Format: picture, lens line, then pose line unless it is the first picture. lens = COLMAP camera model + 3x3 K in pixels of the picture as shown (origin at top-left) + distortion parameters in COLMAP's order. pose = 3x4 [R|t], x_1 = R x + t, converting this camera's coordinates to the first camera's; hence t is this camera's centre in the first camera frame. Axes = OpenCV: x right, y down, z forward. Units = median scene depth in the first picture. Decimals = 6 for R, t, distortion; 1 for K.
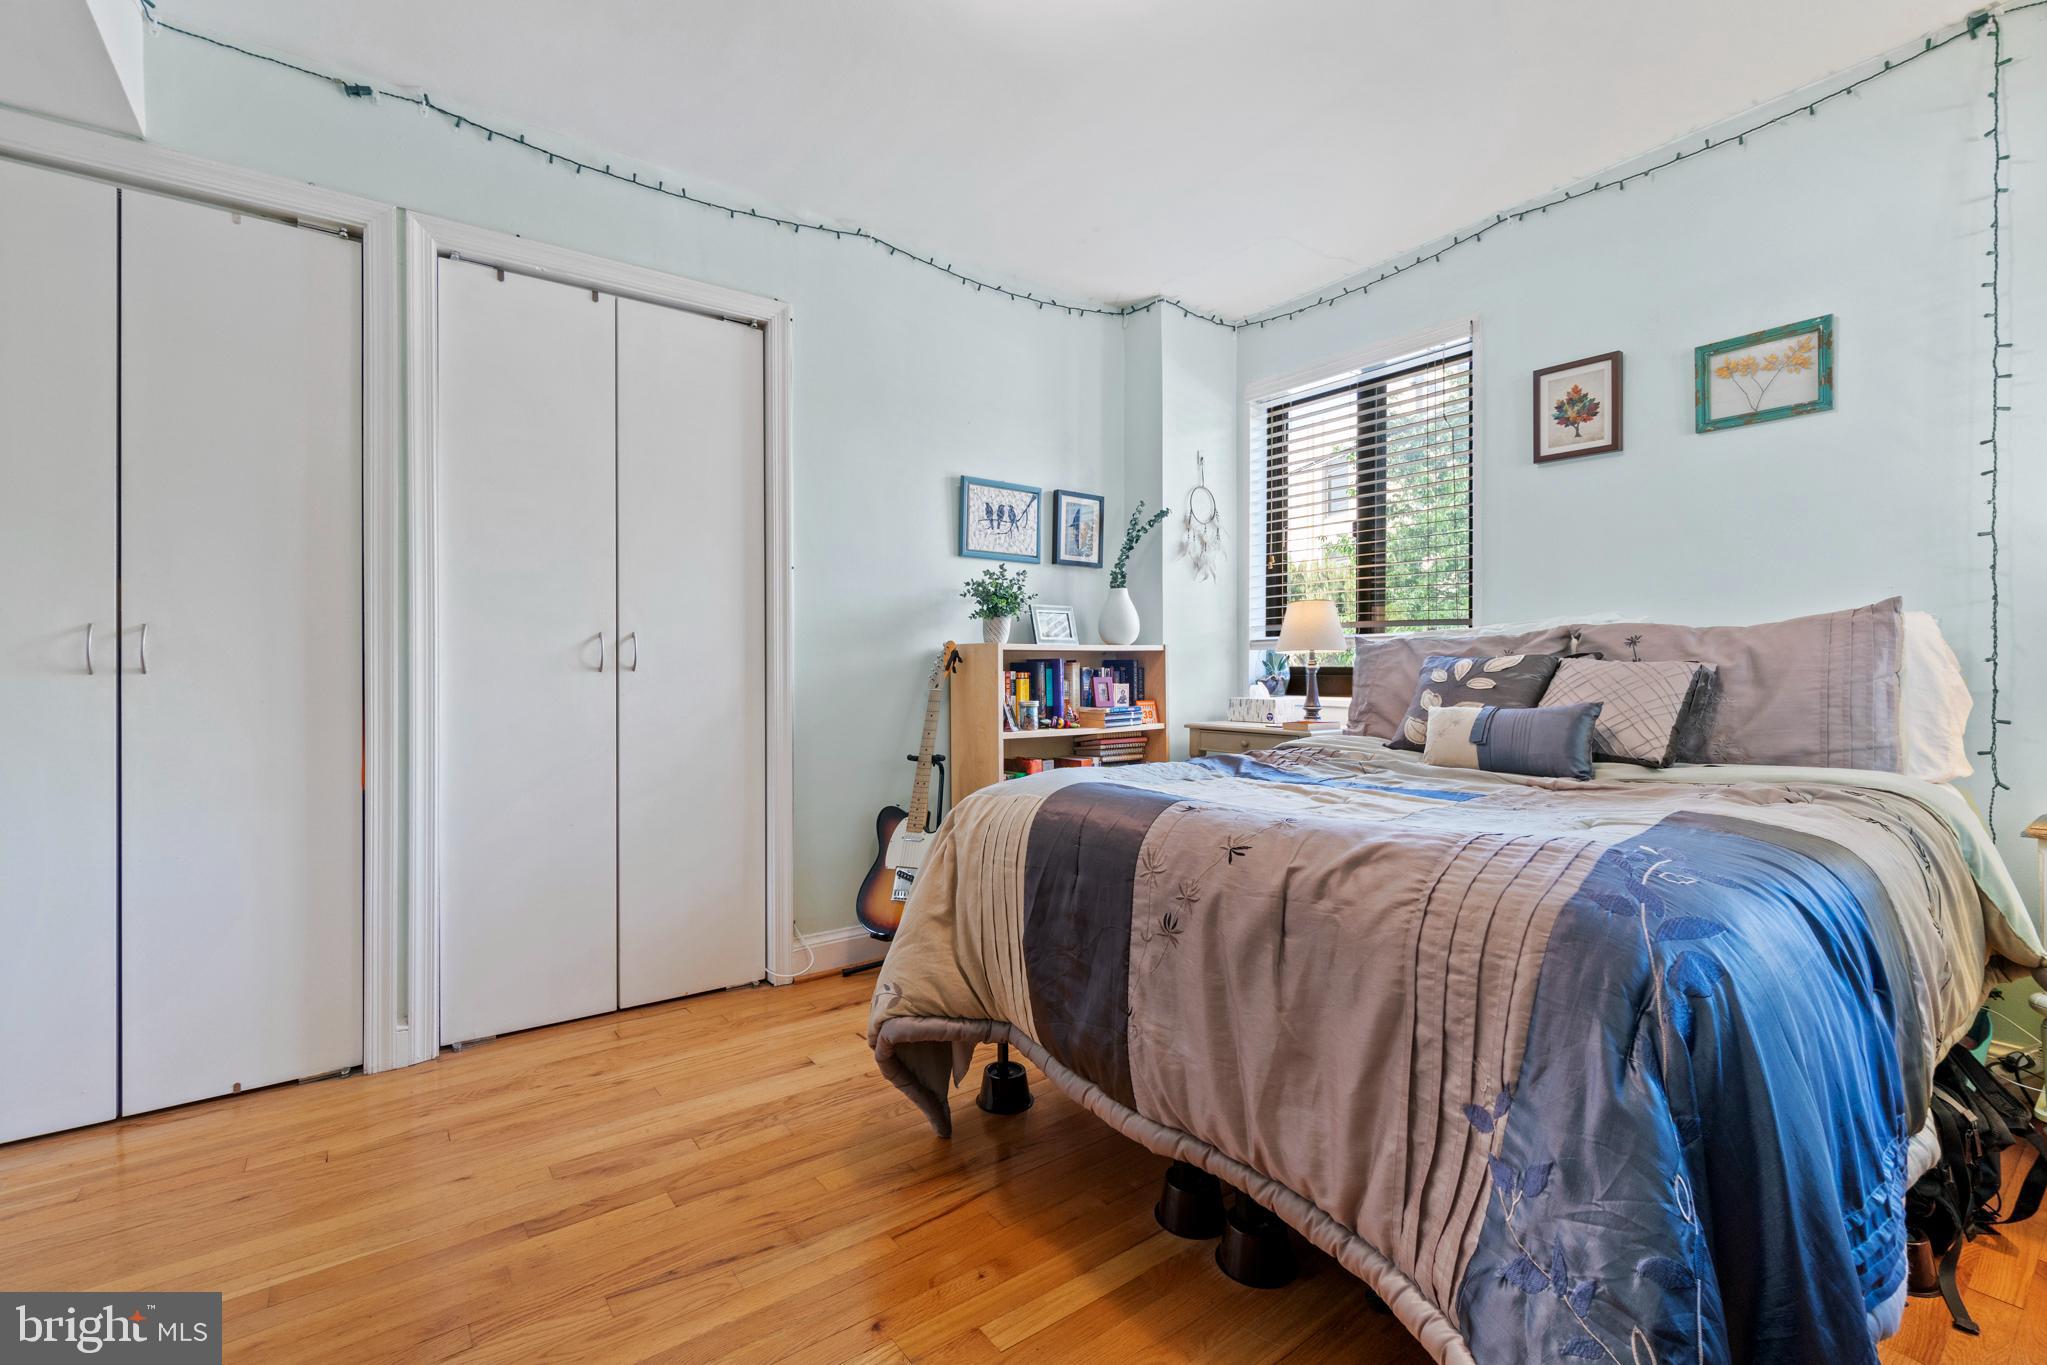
lens RADIAL K [[887.4, 0, 1014.9], [0, 887.4, 670.3], [0, 0, 1]] dist [-0.002926, -0.000007]
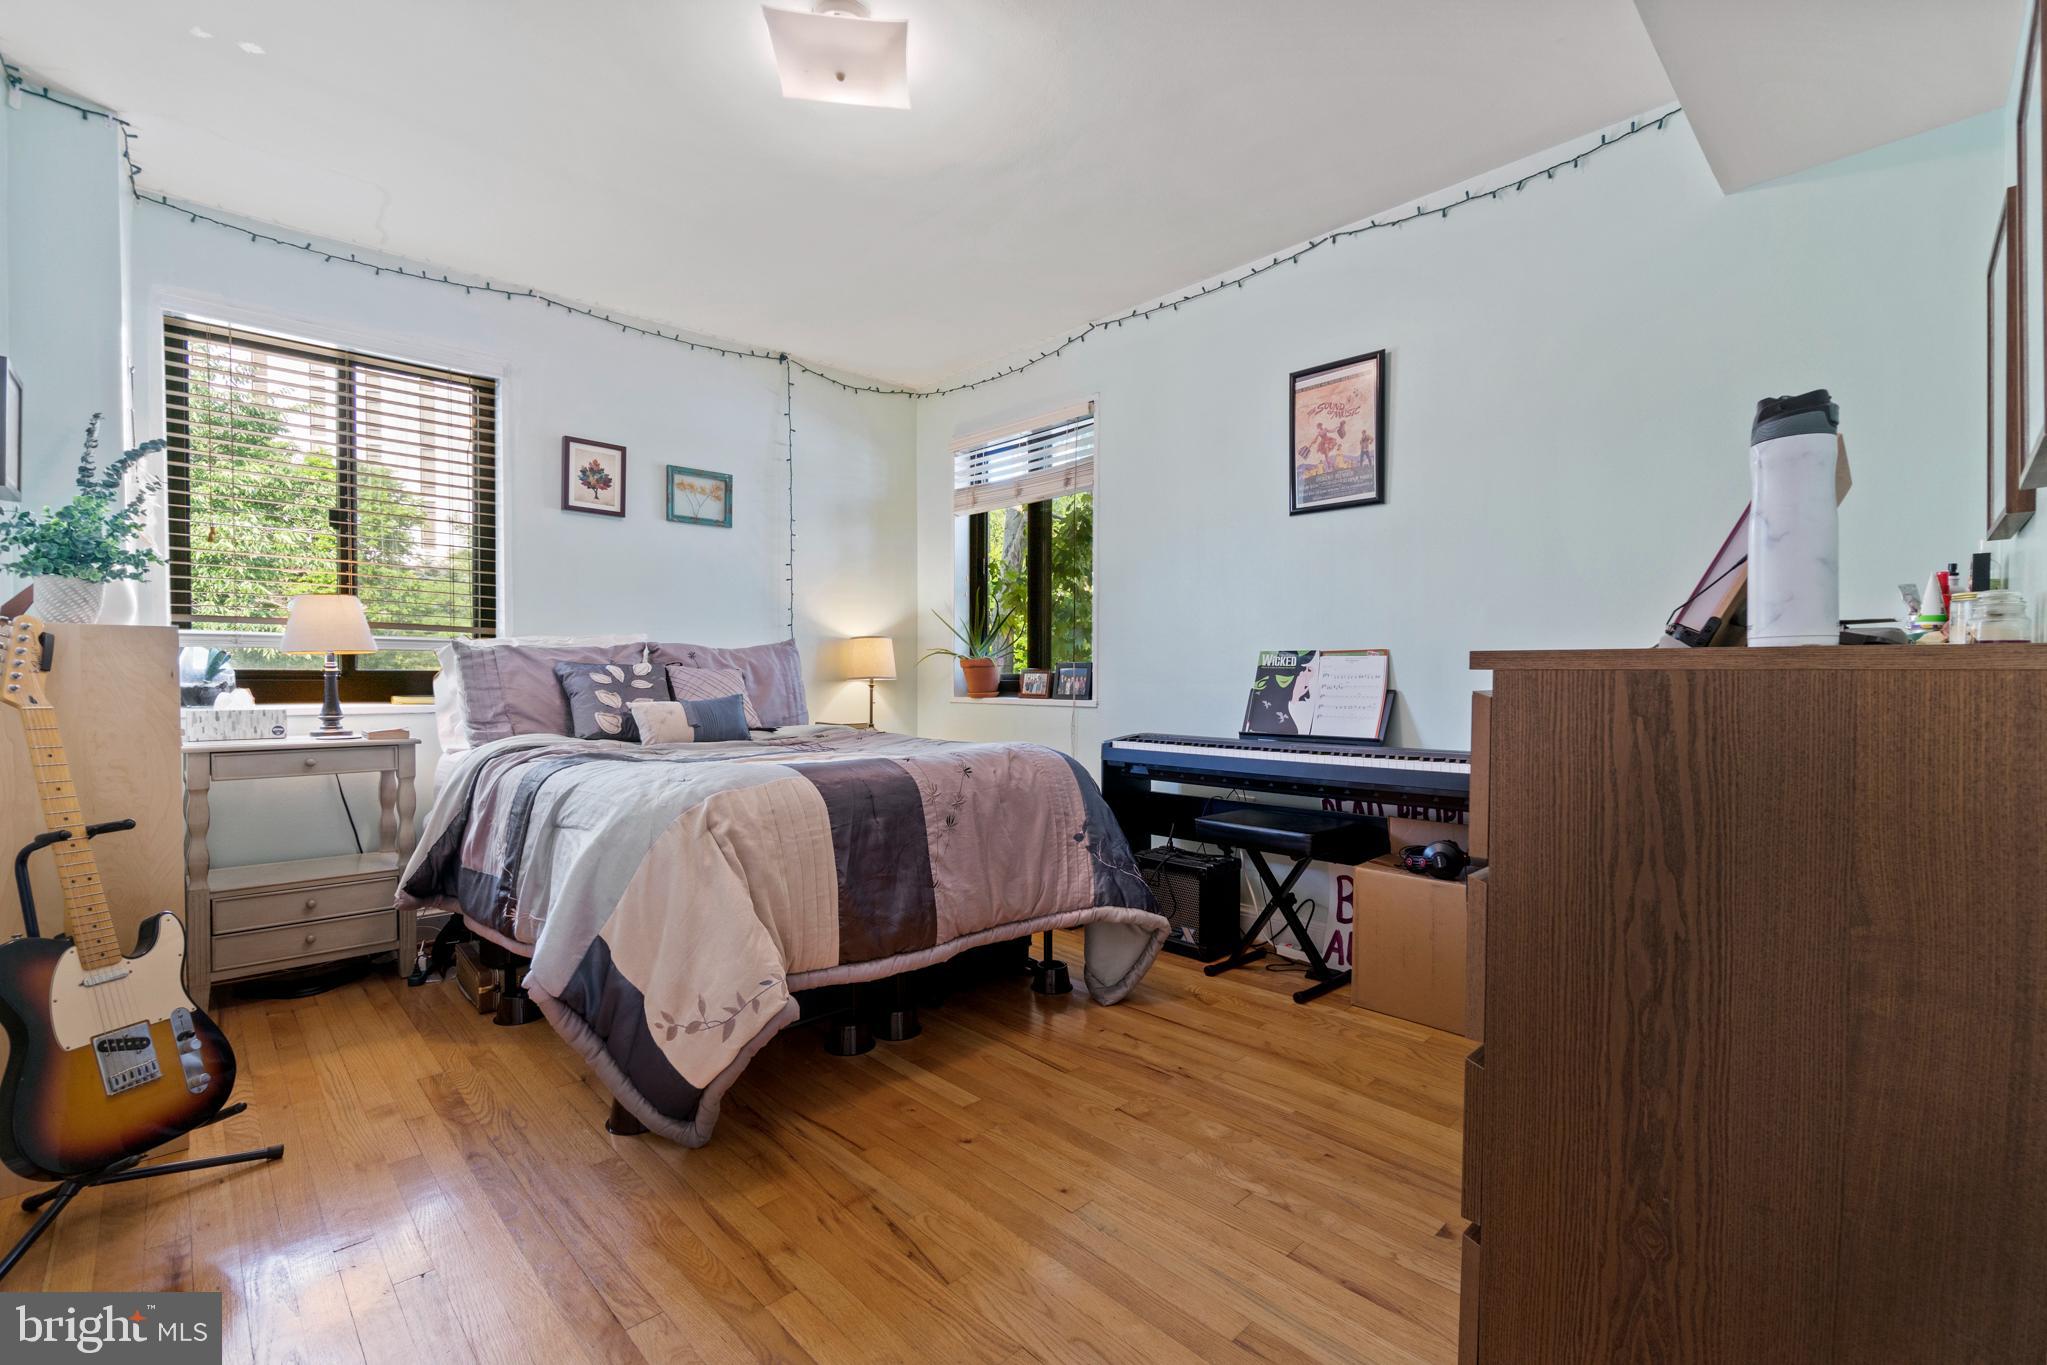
lens RADIAL K [[887.4, 0, 1014.7], [0, 887.4, 684.8], [0, 0, 1]] dist [-0.002926, -0.000007]
pose [[-0.121227, -0.007414, 0.992597, -0.866992], [0.000503, 0.999972, 0.007531, 0.006040], [-0.992625, 0.001412, -0.121220, 0.613710]]
